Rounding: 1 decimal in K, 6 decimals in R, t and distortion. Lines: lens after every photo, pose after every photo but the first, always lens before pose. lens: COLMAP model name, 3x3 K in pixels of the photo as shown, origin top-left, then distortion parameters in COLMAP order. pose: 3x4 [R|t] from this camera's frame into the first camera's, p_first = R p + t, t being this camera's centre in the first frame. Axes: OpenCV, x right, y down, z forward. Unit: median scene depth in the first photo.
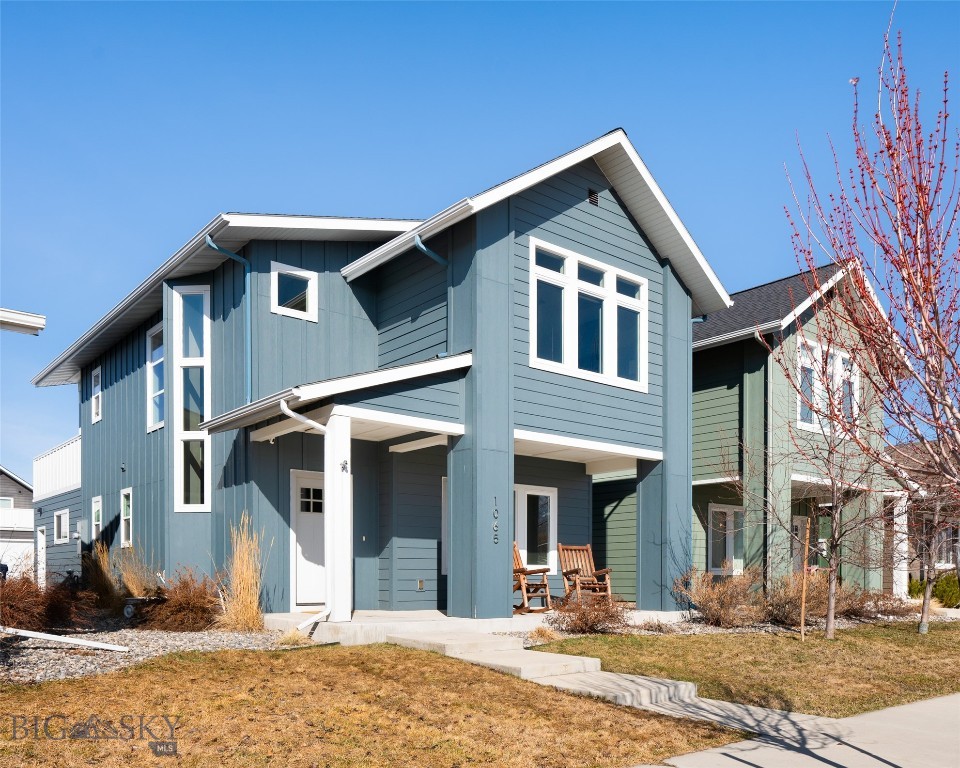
lens RADIAL K [[791.9, 0, 480.0], [0, 791.9, 384.0], [0, 0, 1]] dist [-0.003280, -0.001241]
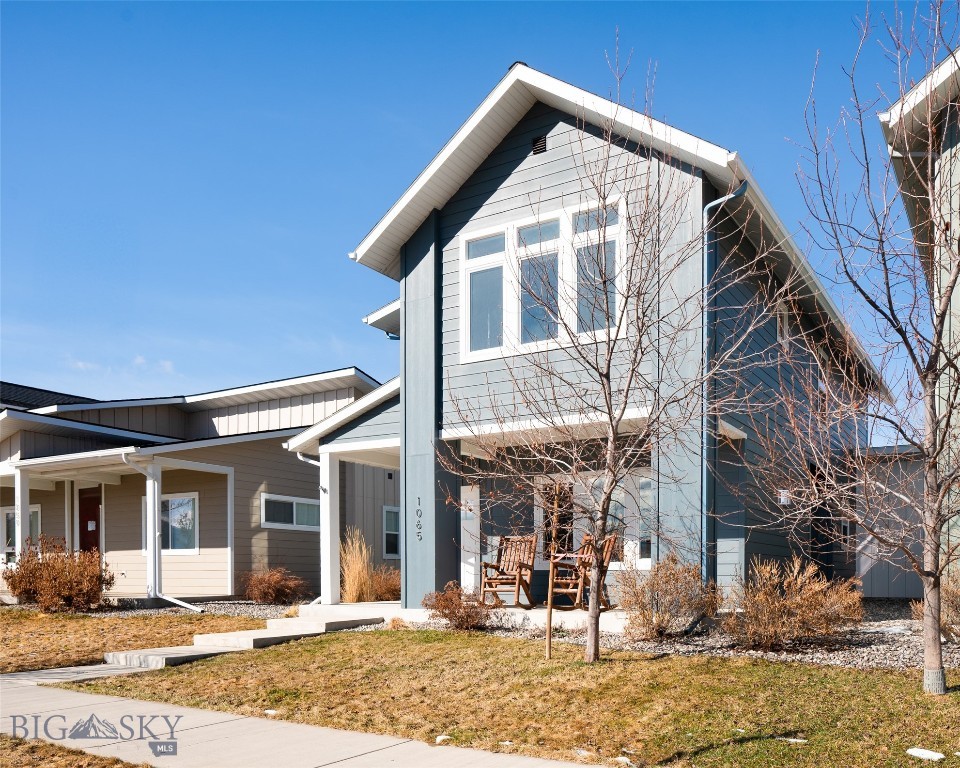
lens RADIAL K [[801.4, 0, 480.0], [0, 801.4, 384.0], [0, 0, 1]] dist [0.001612, 0.001321]
pose [[0.305745, -0.220418, -0.926248, 1.116164], [0.218365, 0.963136, -0.157116, 0.186519], [0.926734, -0.154222, 0.342606, 0.732084]]
